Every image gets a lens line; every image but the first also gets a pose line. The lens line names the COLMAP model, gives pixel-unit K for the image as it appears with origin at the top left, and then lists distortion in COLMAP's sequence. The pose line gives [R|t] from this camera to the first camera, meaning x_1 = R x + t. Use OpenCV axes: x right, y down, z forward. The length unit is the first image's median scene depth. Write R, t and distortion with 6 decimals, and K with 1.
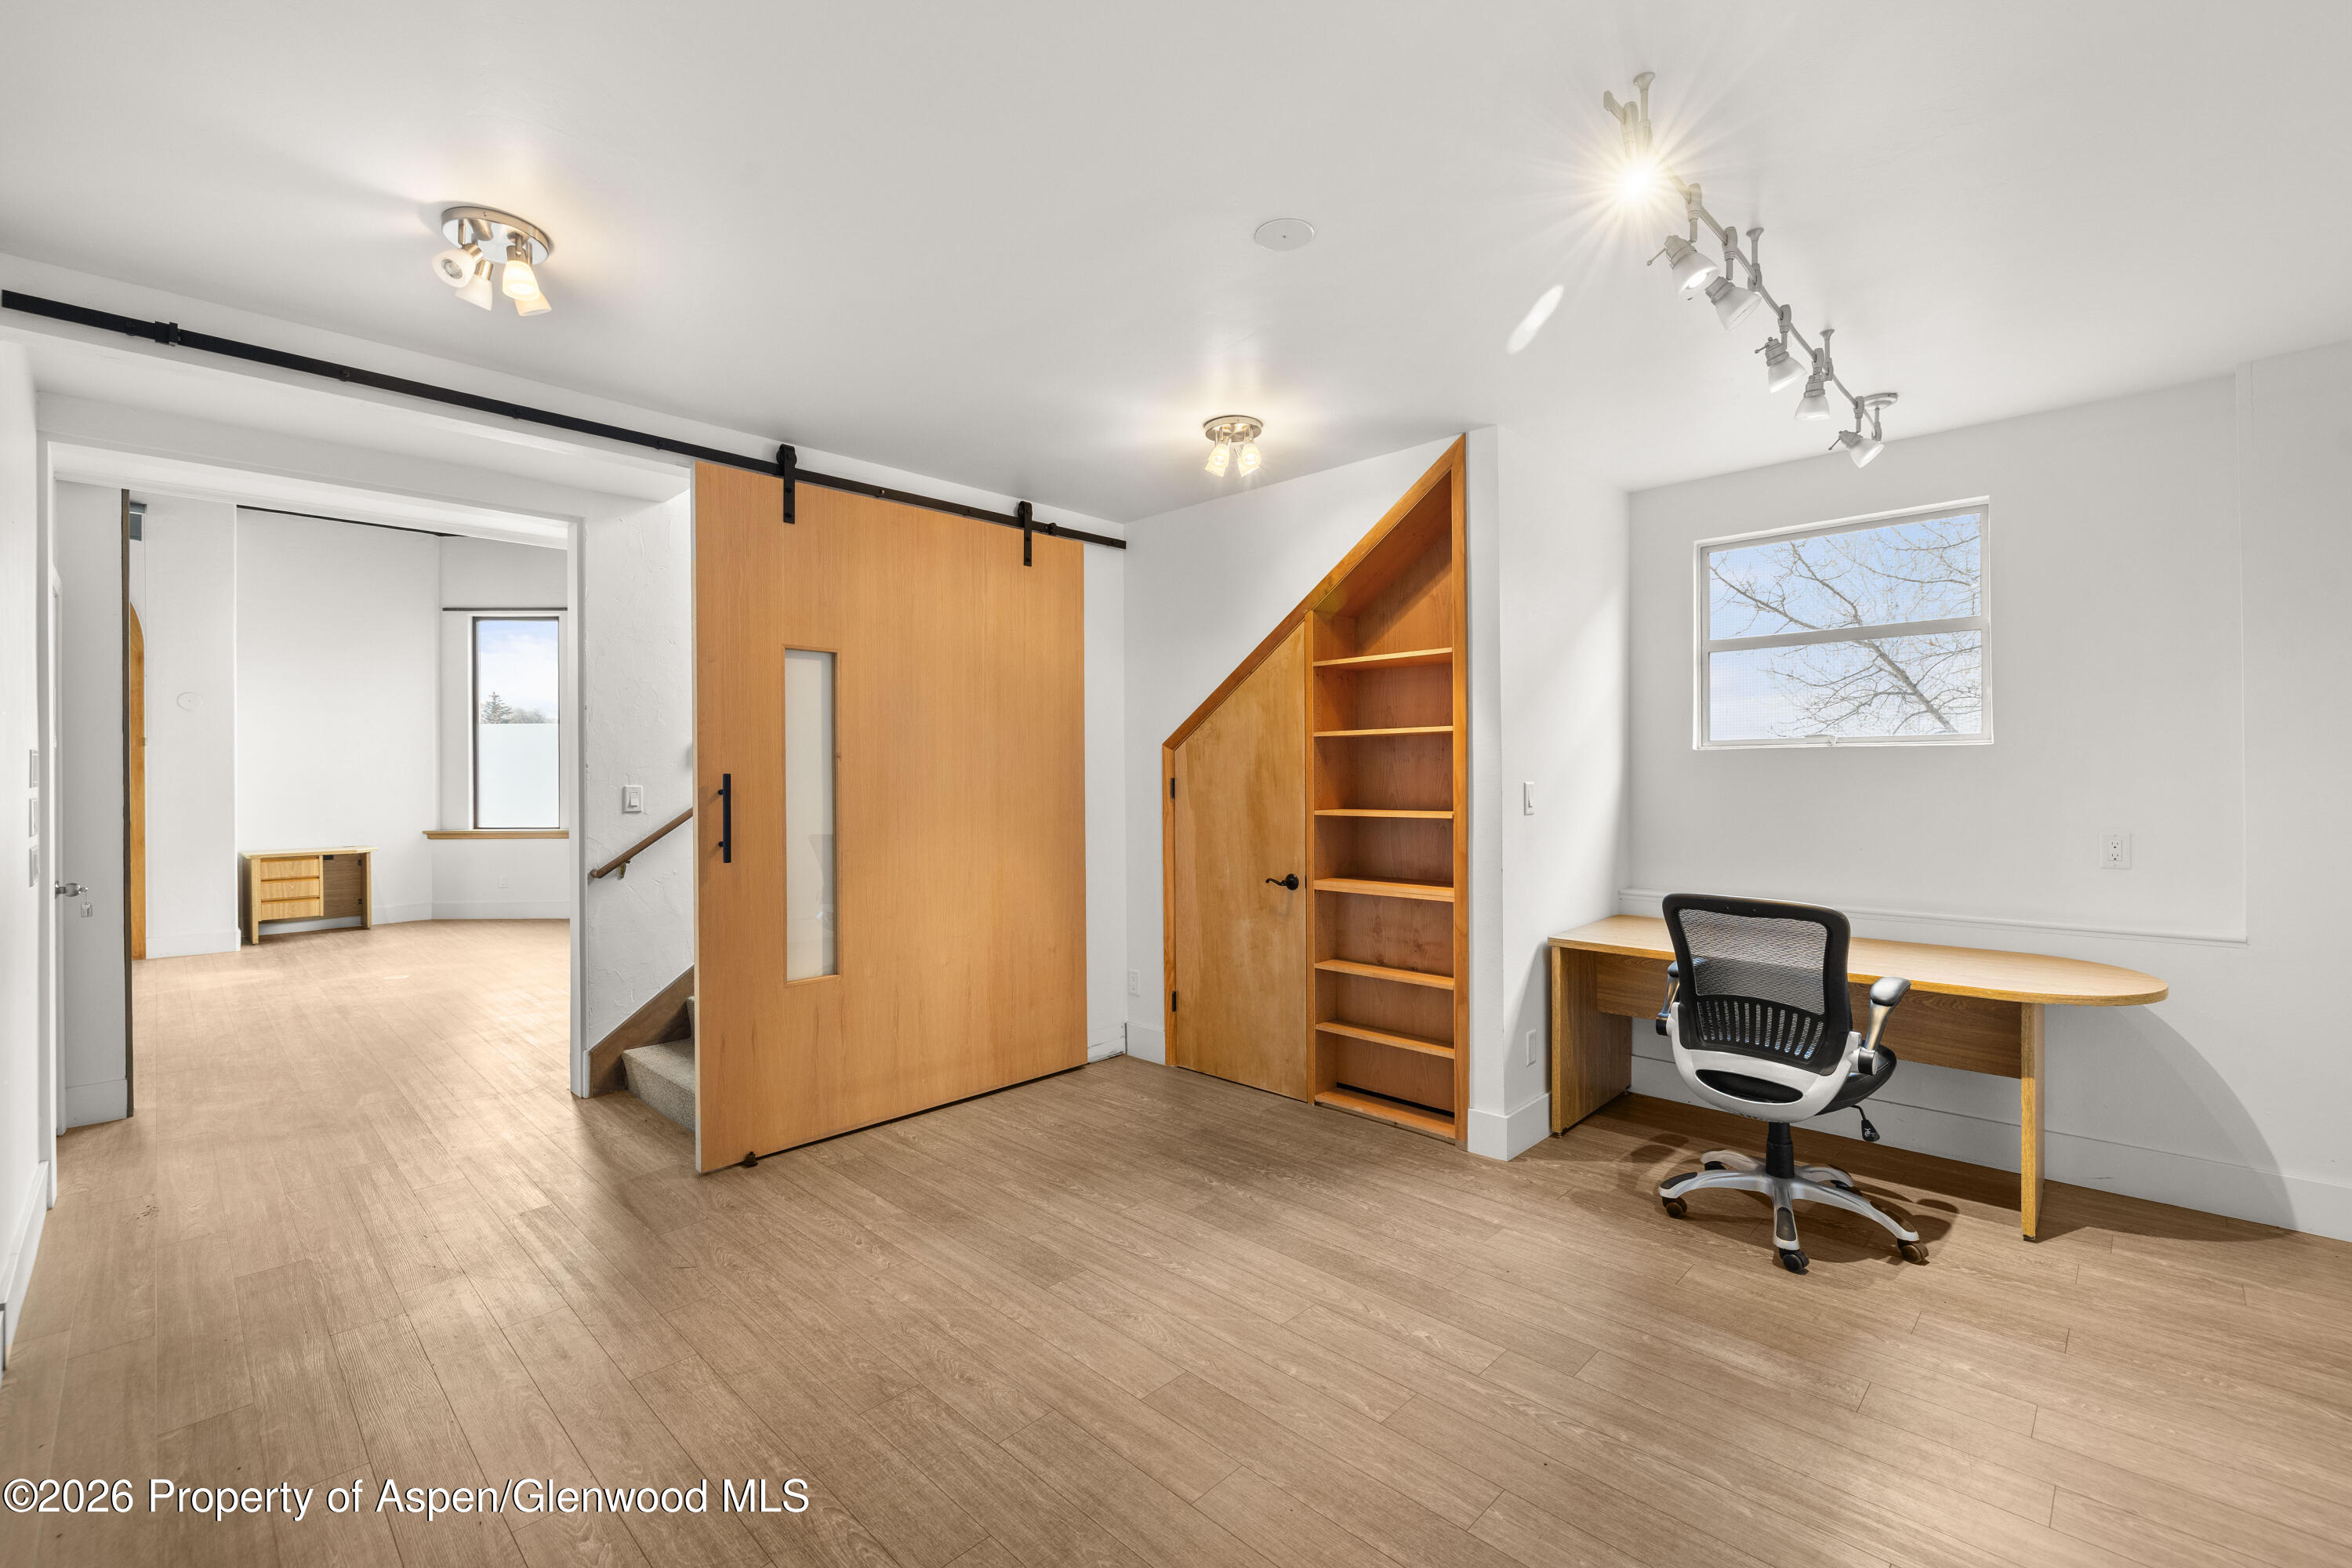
lens RADIAL K [[1025.2, 0, 1178.6], [0, 1025.2, 783.8], [0, 0, 1]] dist [-0.008383, 0.000157]
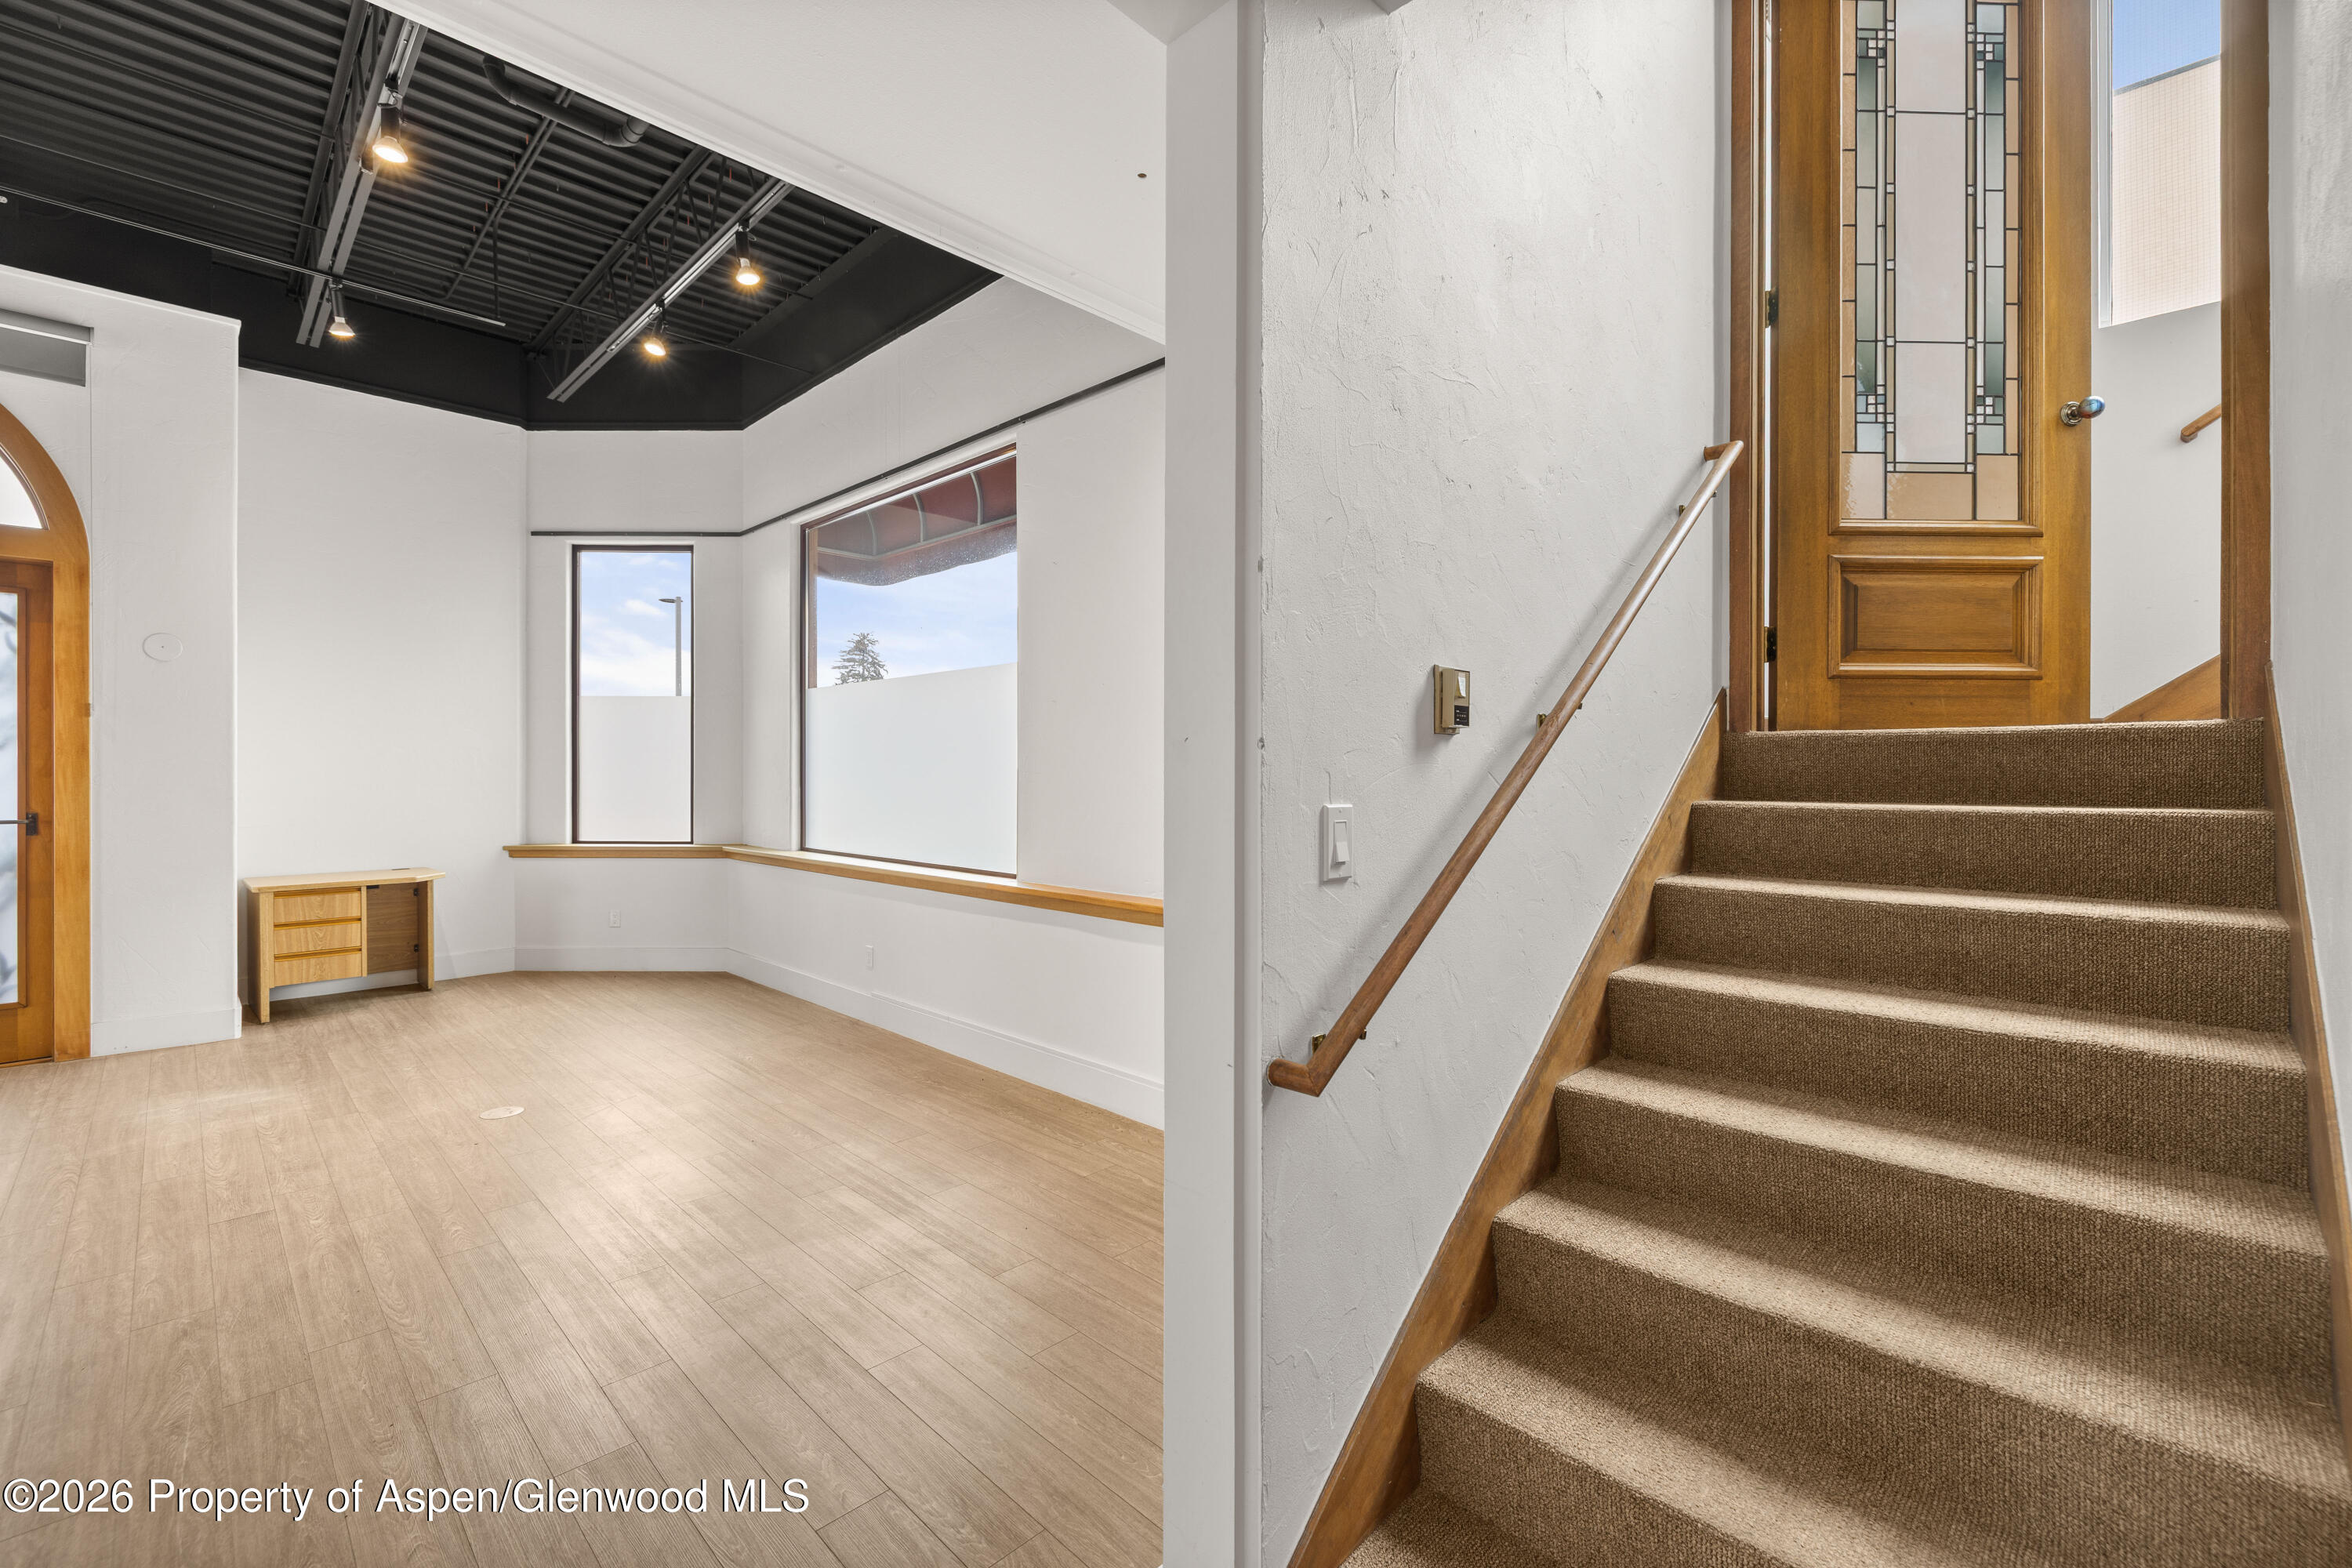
lens RADIAL K [[1025.2, 0, 1179.7], [0, 1025.2, 790.7], [0, 0, 1]] dist [-0.008383, 0.000157]
pose [[0.999898, 0.010181, -0.009980, -0.302517], [-0.010105, 0.999920, 0.007661, -0.002608], [0.010057, -0.007560, 0.999921, 0.339931]]
